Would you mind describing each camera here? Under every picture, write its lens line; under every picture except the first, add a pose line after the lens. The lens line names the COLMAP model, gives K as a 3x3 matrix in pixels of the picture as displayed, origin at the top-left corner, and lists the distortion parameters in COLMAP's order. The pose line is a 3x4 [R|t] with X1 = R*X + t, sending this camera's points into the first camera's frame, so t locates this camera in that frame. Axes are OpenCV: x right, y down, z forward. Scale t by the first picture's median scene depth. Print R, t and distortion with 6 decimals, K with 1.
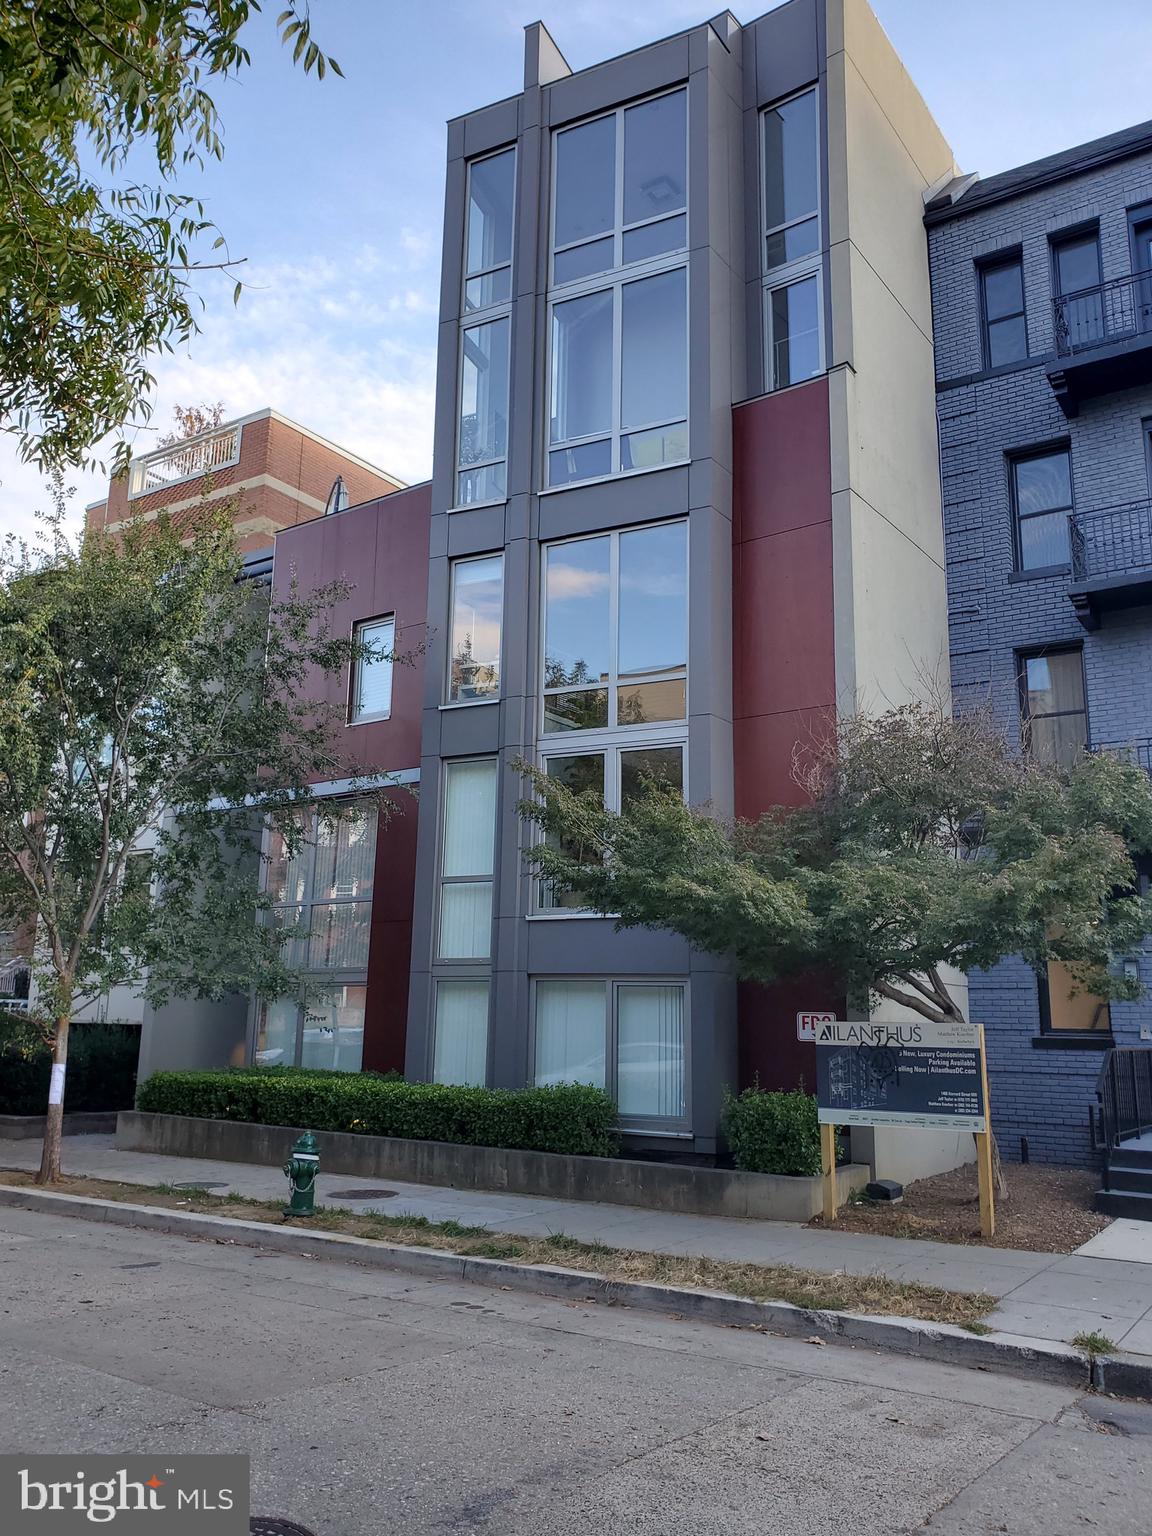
lens RADIAL K [[1181.8, 0, 566.8], [0, 1181.8, 769.1], [0, 0, 1]] dist [0.014065, 0.010239]
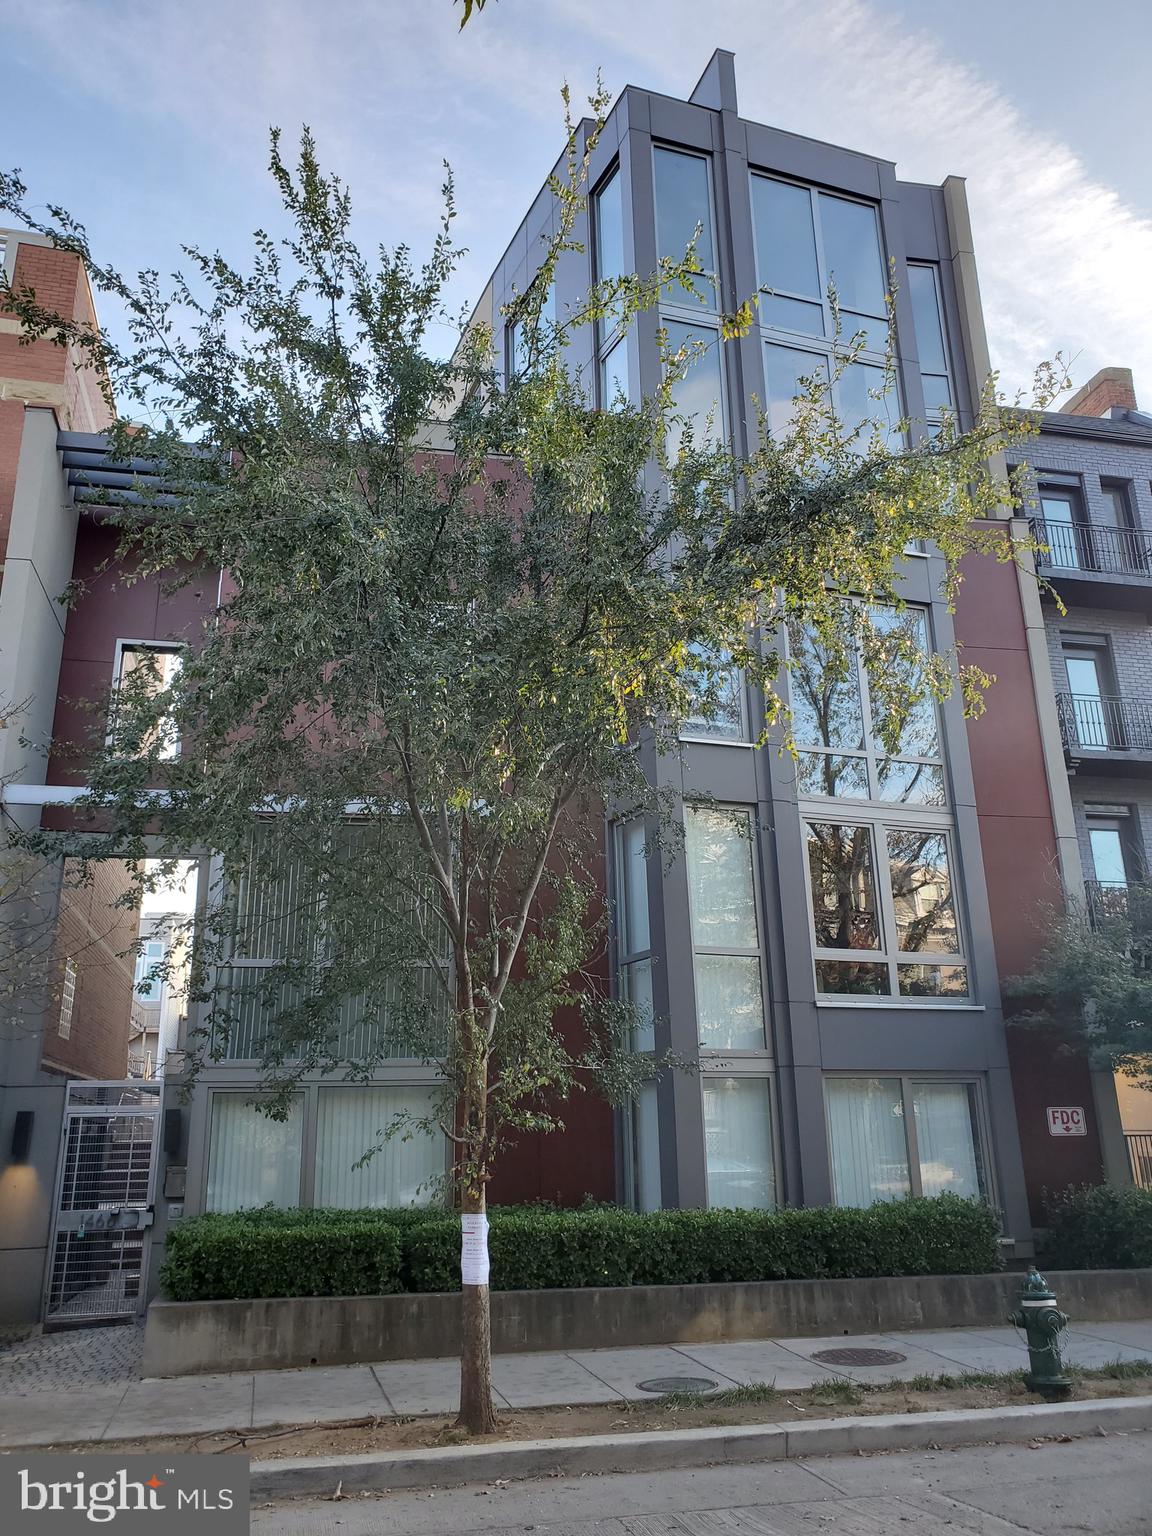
lens RADIAL K [[1181.8, 0, 569.4], [0, 1181.8, 762.7], [0, 0, 1]] dist [0.014065, 0.010239]
pose [[0.691113, 0.188435, 0.697750, -0.775466], [-0.123796, 0.982010, -0.142585, 0.095665], [-0.712066, 0.012164, 0.702007, 0.497738]]
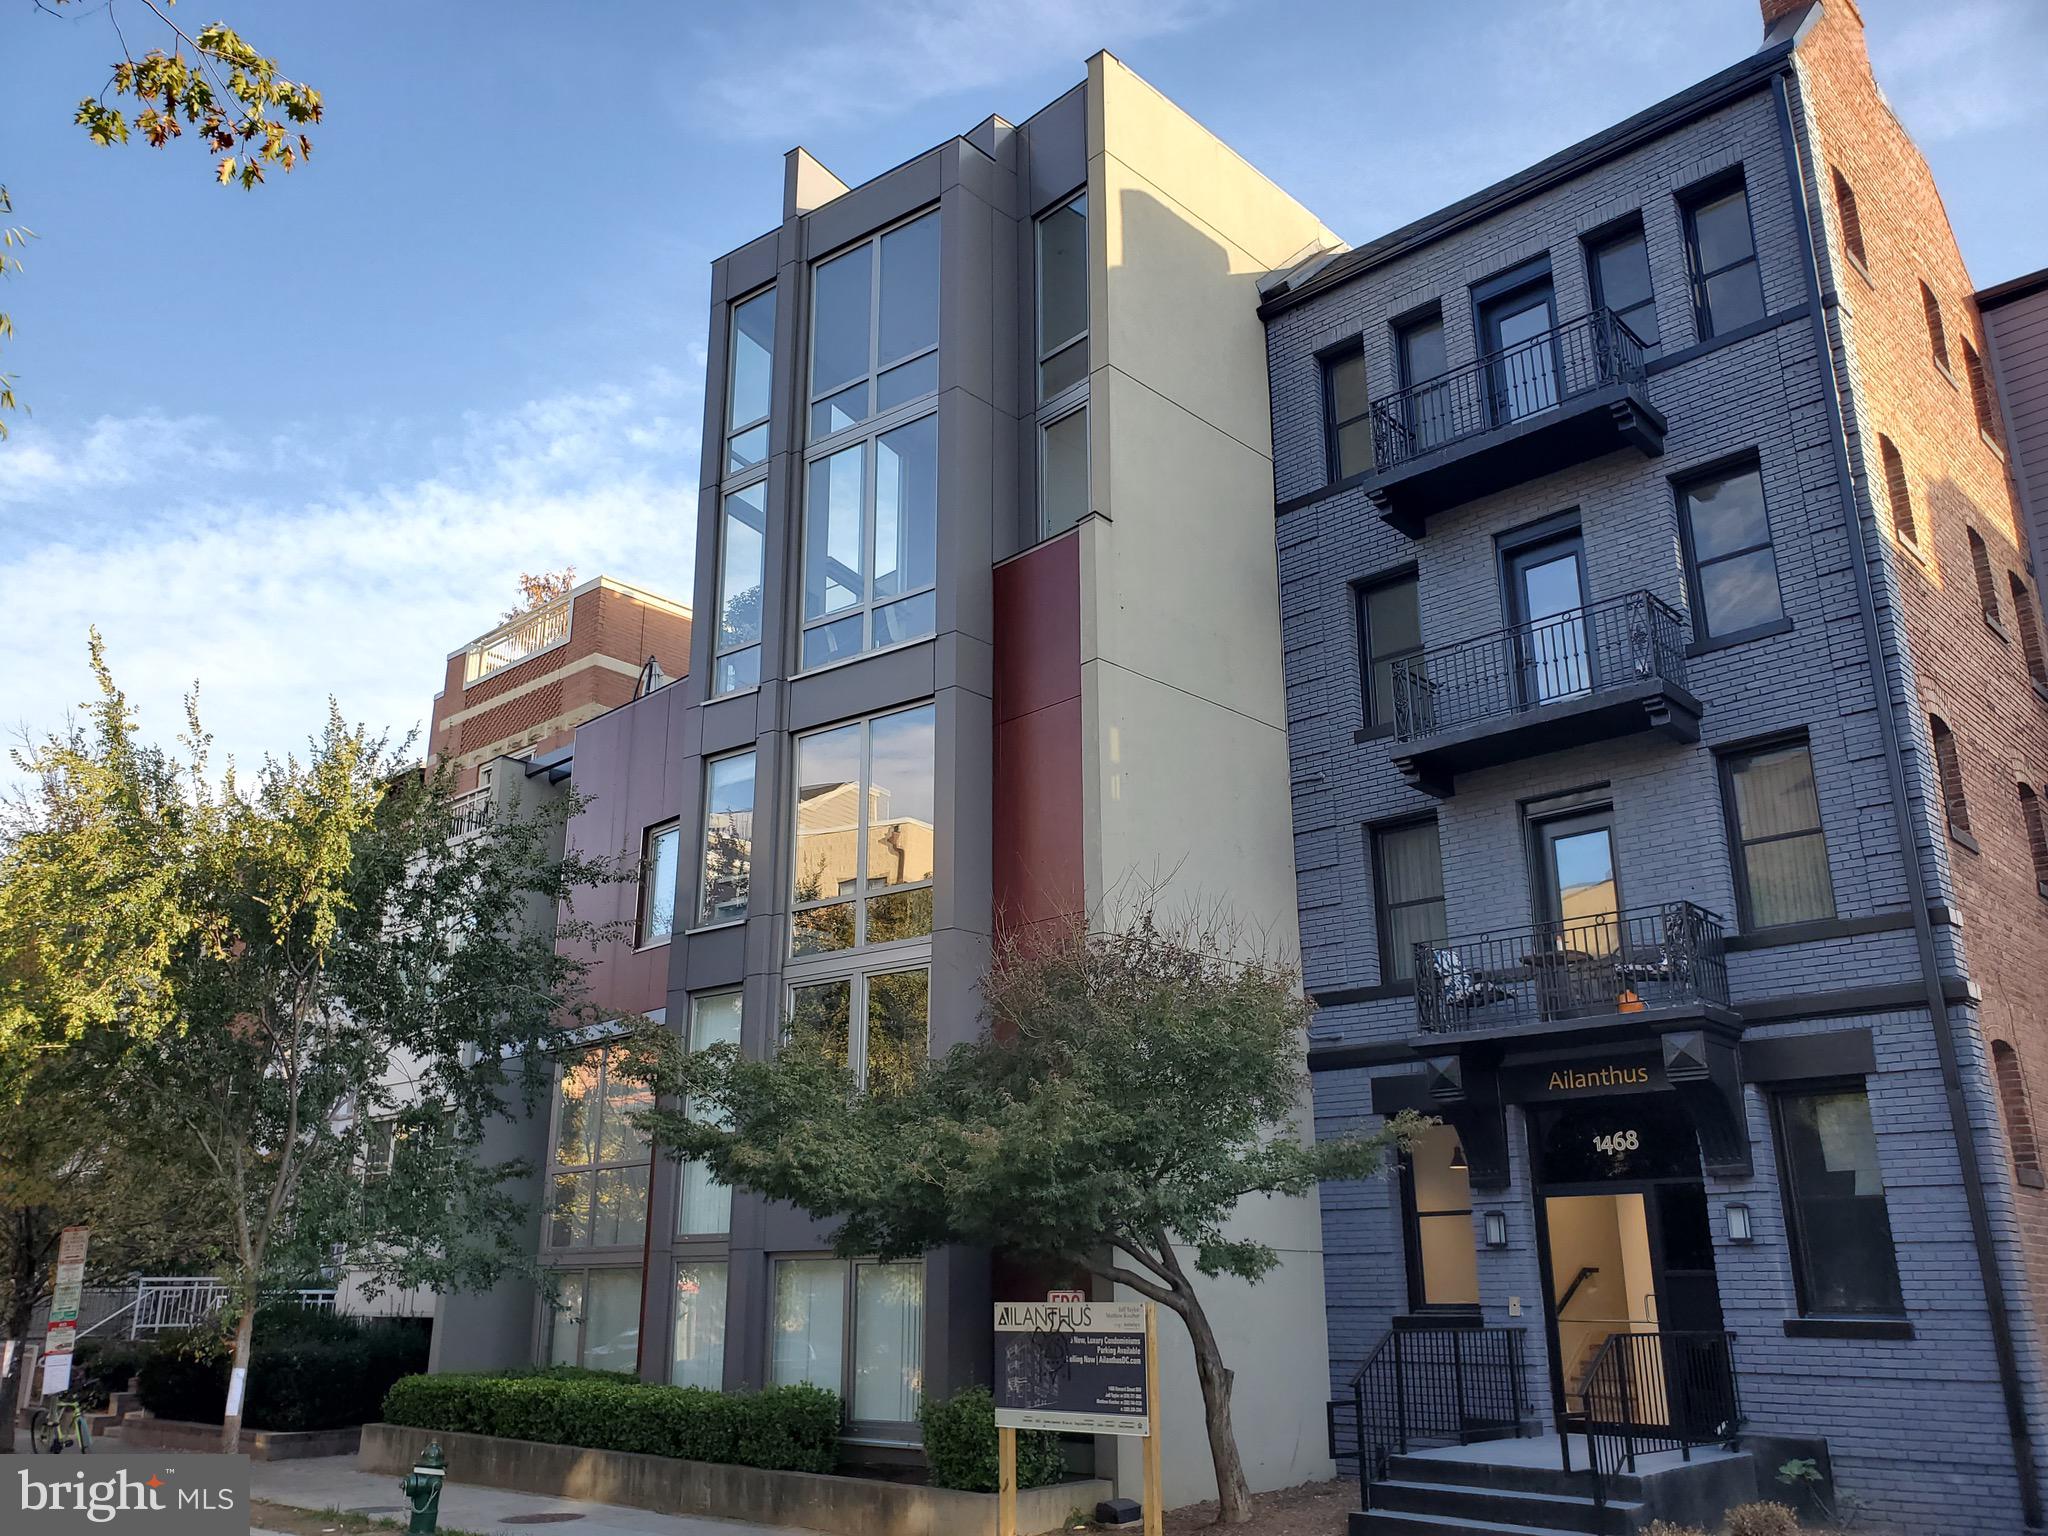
lens RADIAL K [[1575.8, 0, 984.9], [0, 1575.8, 808.8], [0, 0, 1]] dist [0.014065, 0.010239]
pose [[0.986984, -0.063977, -0.147542, 0.294815], [0.050138, 0.994148, -0.095683, -0.022616], [0.152800, 0.087040, 0.984417, -0.106573]]
